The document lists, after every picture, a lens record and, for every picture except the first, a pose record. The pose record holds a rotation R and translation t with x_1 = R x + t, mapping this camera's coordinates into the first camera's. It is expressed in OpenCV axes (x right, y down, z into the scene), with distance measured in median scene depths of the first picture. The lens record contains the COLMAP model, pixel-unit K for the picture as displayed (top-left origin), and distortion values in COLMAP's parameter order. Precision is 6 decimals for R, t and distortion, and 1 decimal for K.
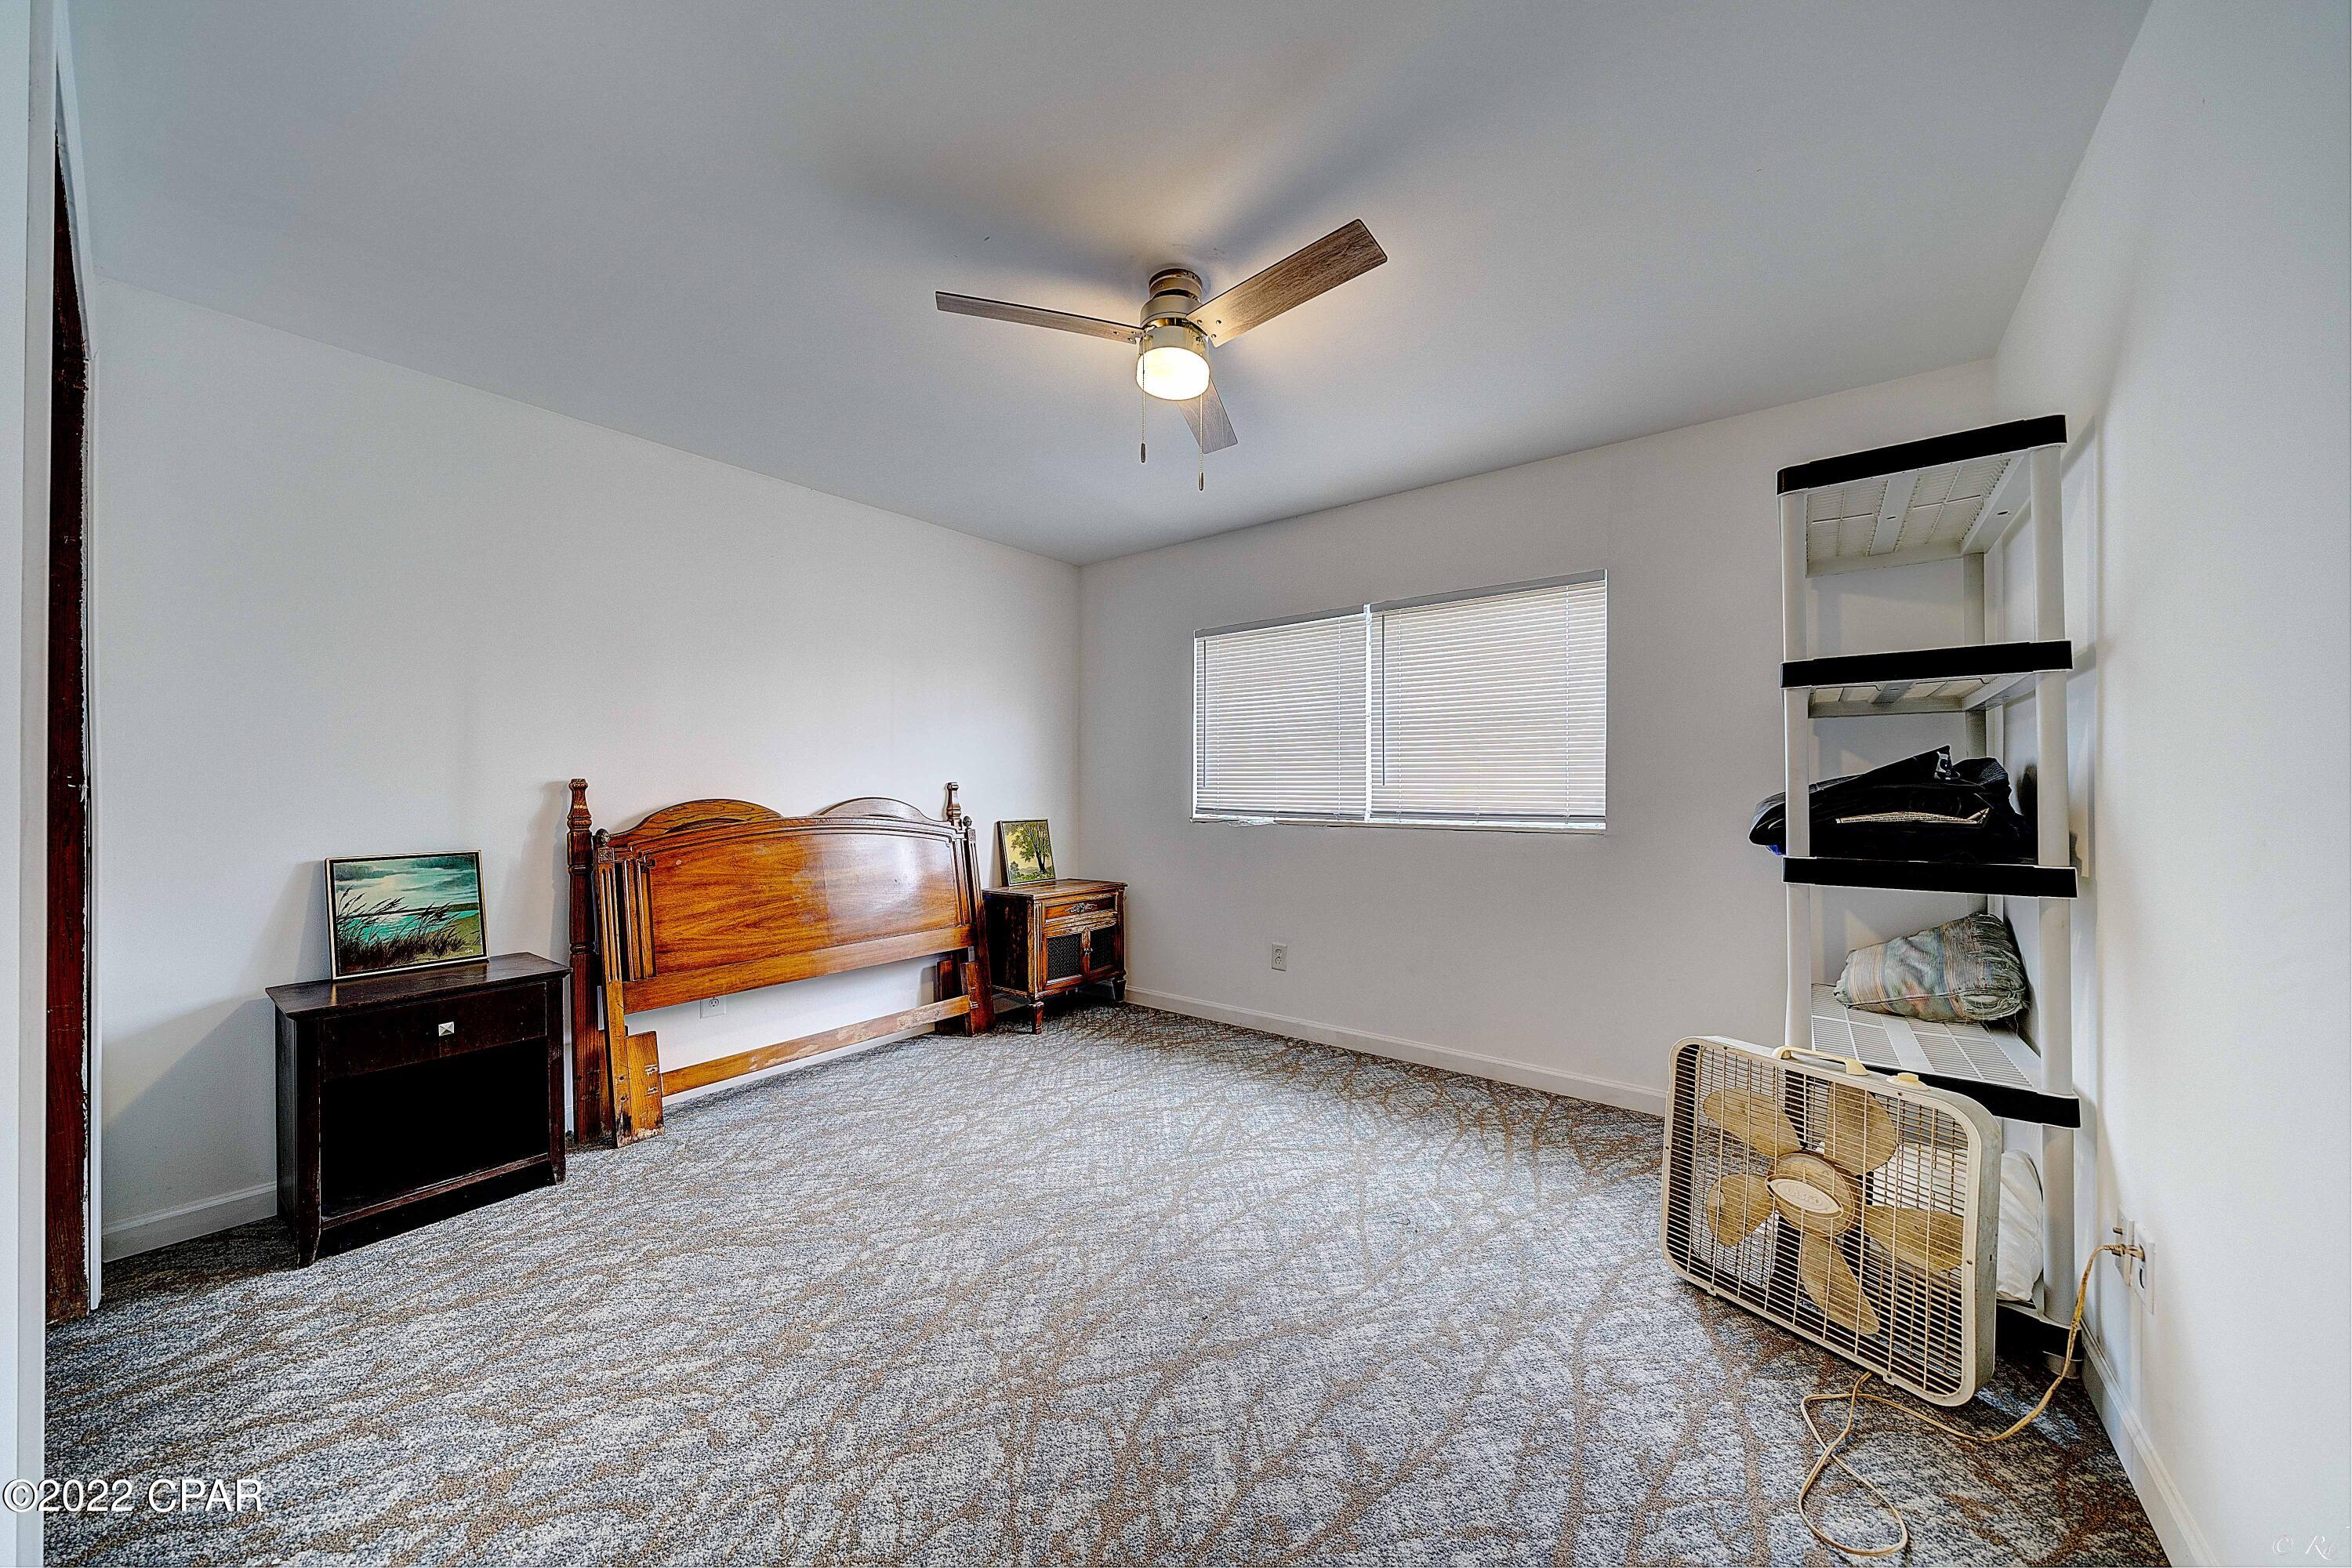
lens RADIAL K [[802.7, 0, 1173.6], [0, 802.7, 783.2], [0, 0, 1]] dist [-0.005315, 0.000243]
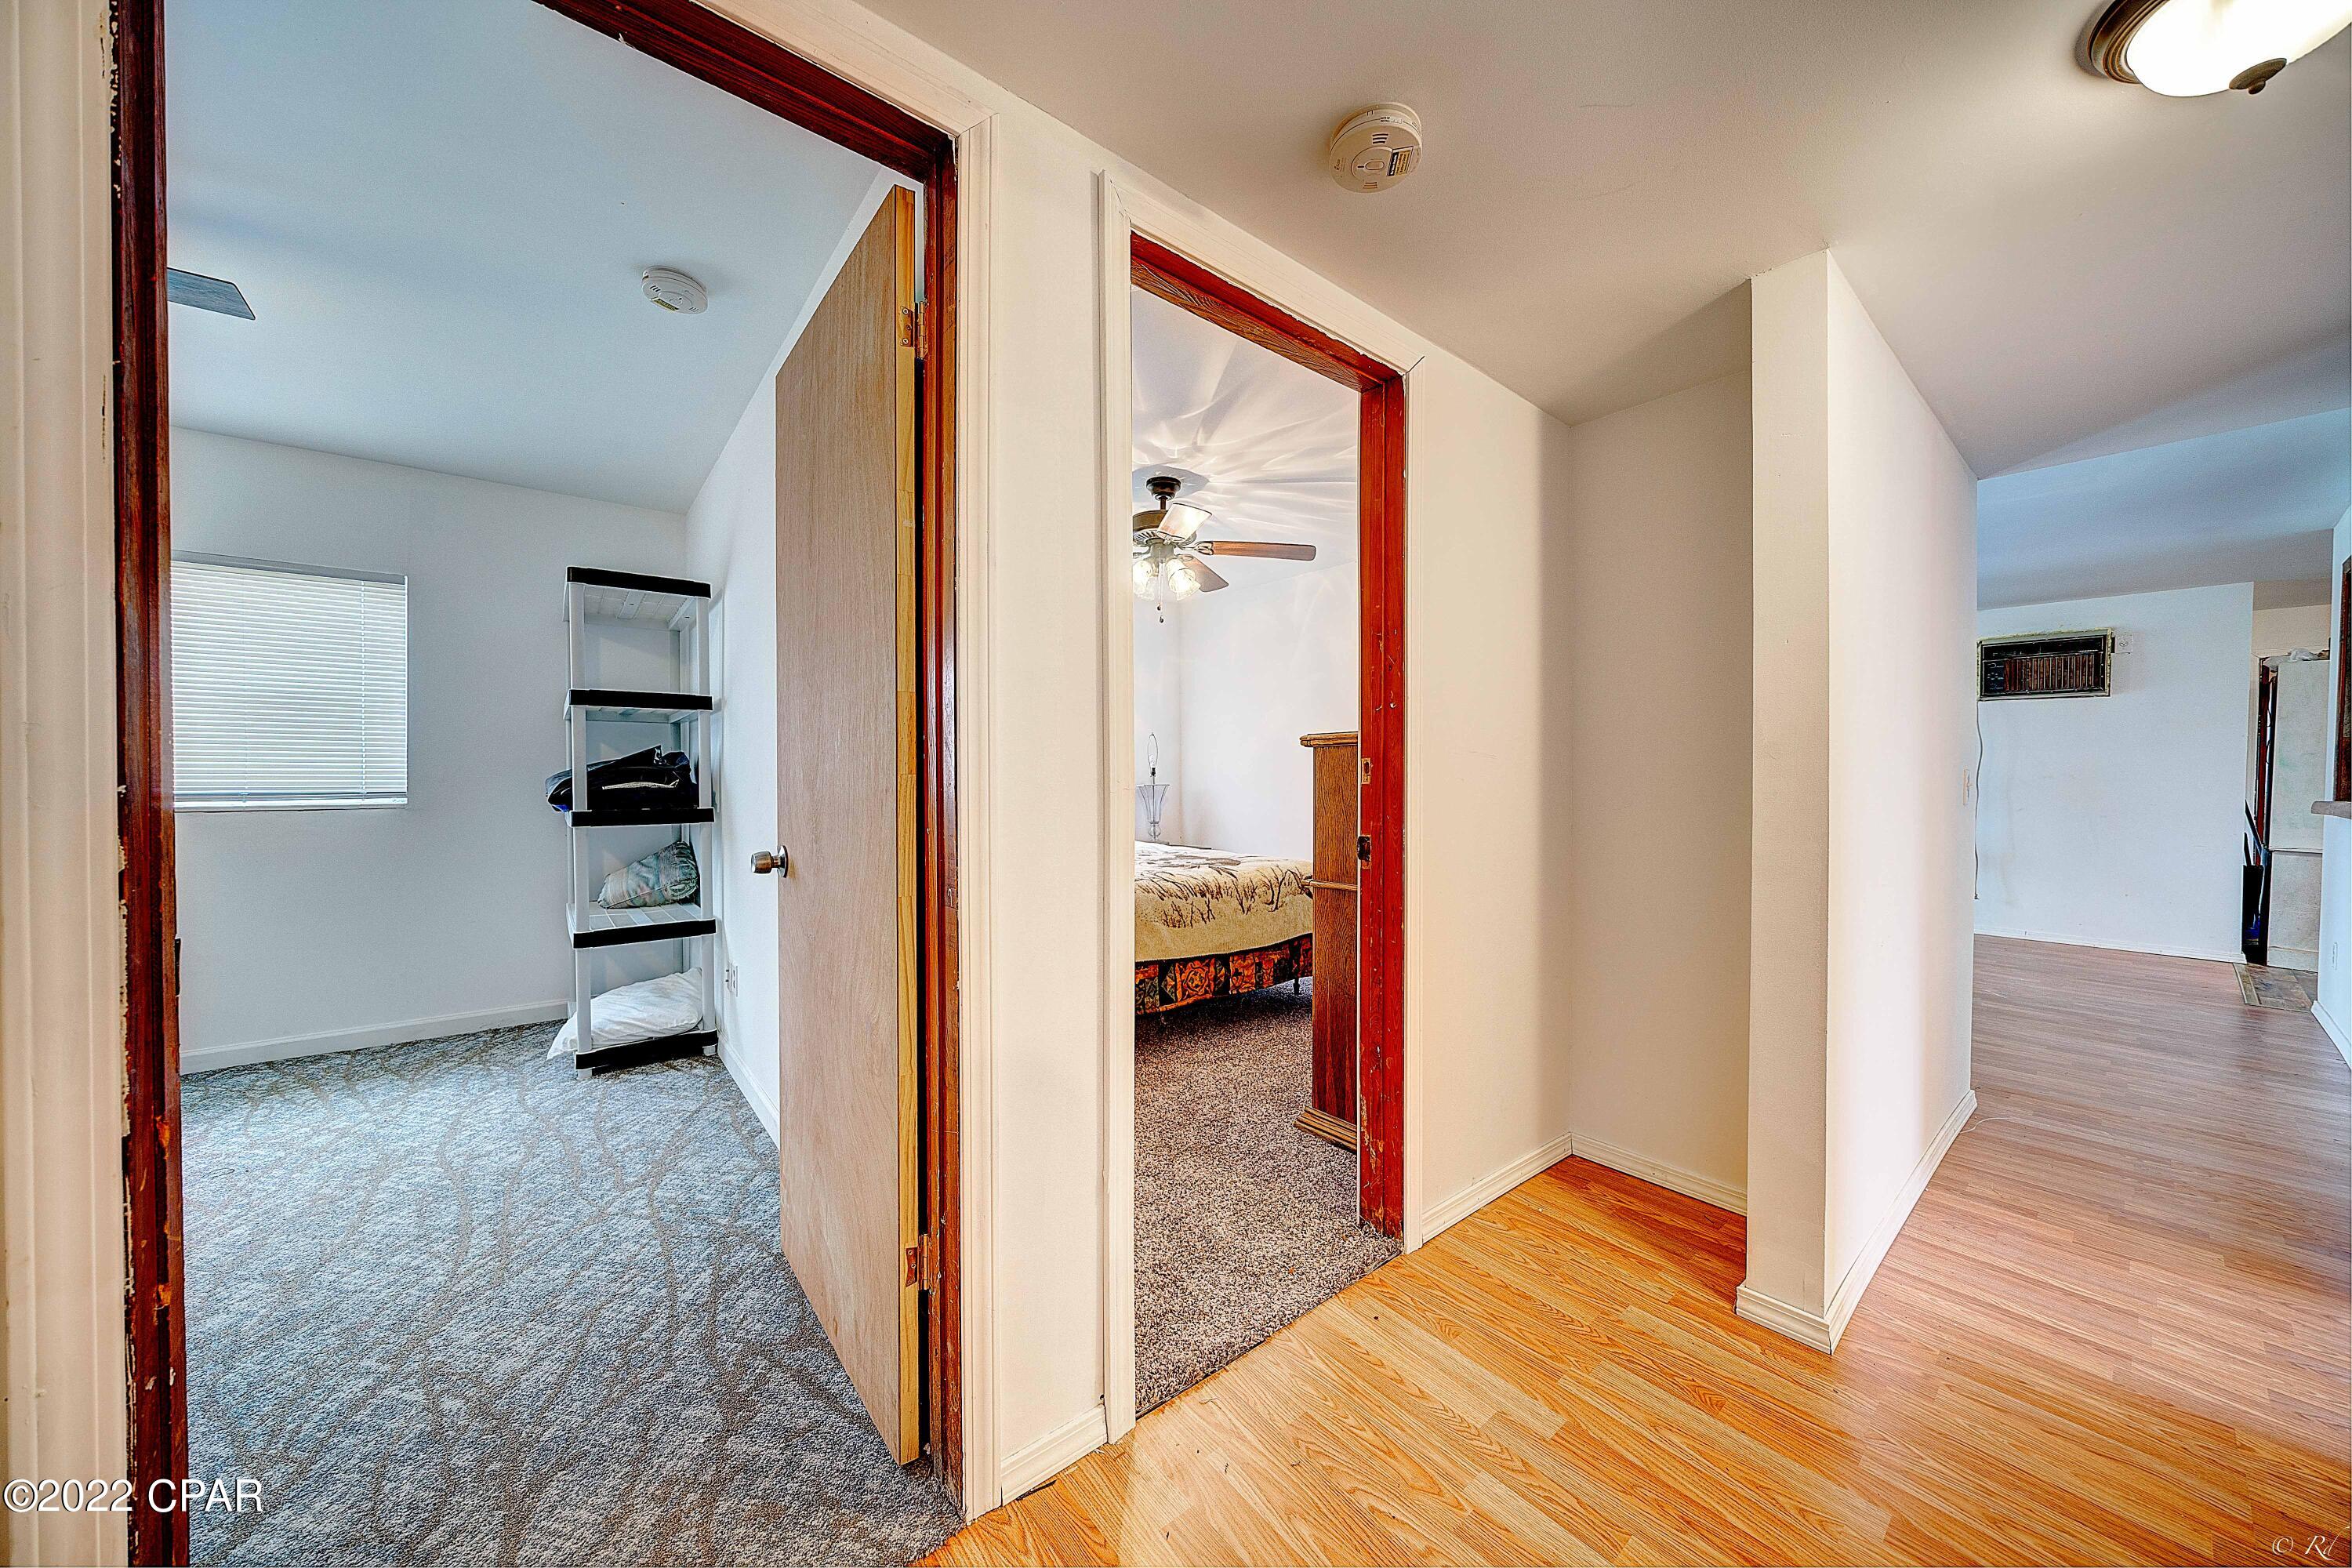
lens RADIAL K [[802.7, 0, 1173.6], [0, 802.7, 783.2], [0, 0, 1]] dist [-0.005315, 0.000243]
pose [[0.235333, -0.013212, 0.971825, -0.490379], [-0.008629, 0.999840, 0.015683, 0.000587], [-0.971877, -0.012076, 0.235181, -0.524533]]
